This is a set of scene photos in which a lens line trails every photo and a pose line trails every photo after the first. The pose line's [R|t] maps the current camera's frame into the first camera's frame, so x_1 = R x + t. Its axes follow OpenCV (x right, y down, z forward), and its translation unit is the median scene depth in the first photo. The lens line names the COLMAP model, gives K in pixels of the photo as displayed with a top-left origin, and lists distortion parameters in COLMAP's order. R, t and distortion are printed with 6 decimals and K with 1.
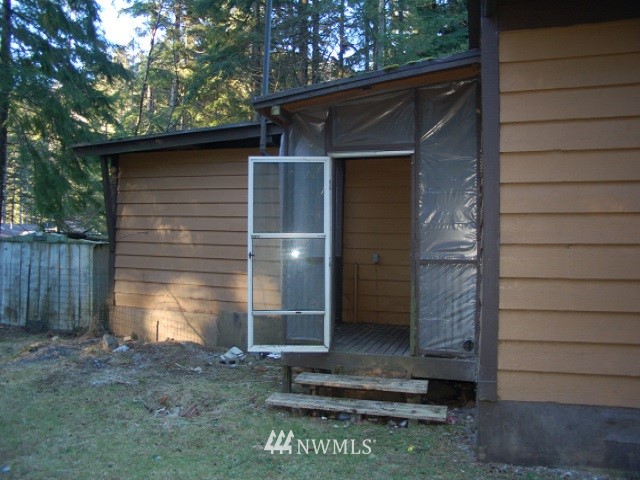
lens RADIAL K [[495.7, 0, 320.0], [0, 495.7, 240.0], [0, 0, 1]] dist [-0.108697, 0.003346]
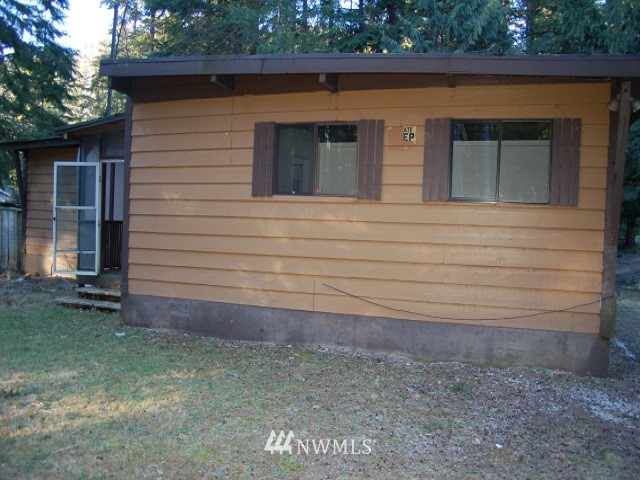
lens RADIAL K [[513.2, 0, 320.0], [0, 513.2, 240.0], [0, 0, 1]] dist [-0.003019, -0.001109]
pose [[0.995825, 0.028773, -0.086635, 0.943064], [-0.024192, 0.998277, 0.053467, -0.014003], [0.088024, -0.051148, 0.994804, -0.723714]]
